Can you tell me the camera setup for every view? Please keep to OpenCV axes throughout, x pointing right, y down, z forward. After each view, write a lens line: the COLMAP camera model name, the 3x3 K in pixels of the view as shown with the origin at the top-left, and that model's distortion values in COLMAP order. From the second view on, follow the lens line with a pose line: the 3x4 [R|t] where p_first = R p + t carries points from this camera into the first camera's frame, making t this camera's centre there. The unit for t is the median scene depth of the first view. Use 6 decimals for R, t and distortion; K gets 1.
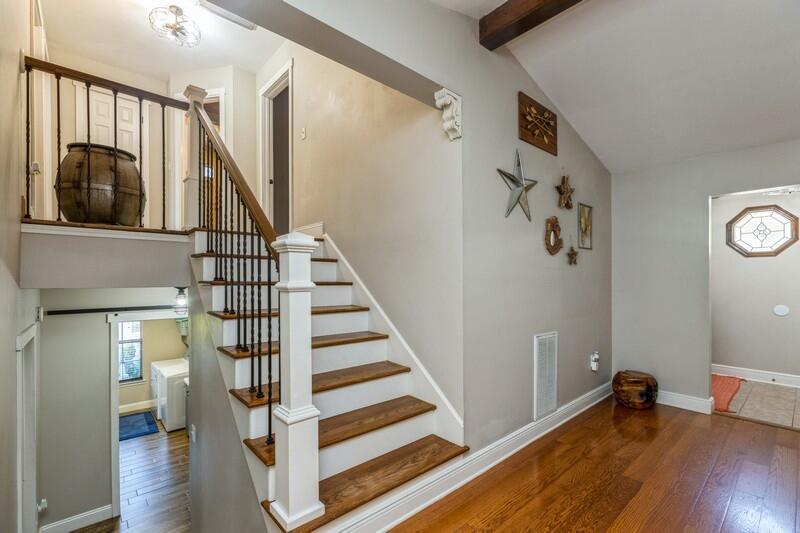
lens RADIAL K [[364.1, 0, 402.5], [0, 364.1, 279.1], [0, 0, 1]] dist [0.002124, 0.000352]
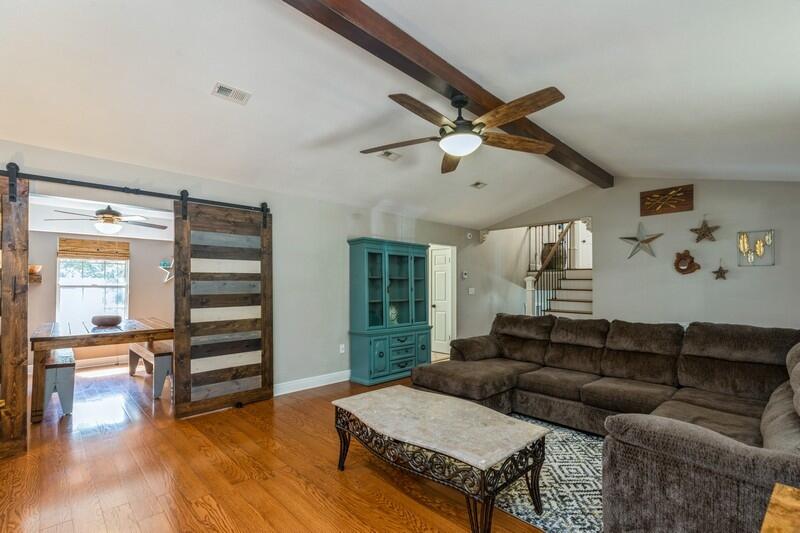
lens RADIAL K [[364.1, 0, 402.5], [0, 364.1, 279.1], [0, 0, 1]] dist [0.002124, 0.000352]
pose [[0.050289, -0.016525, -0.998598, 2.103802], [-0.002728, 0.999857, -0.016683, -0.015296], [0.998731, 0.003563, 0.050236, -0.348283]]
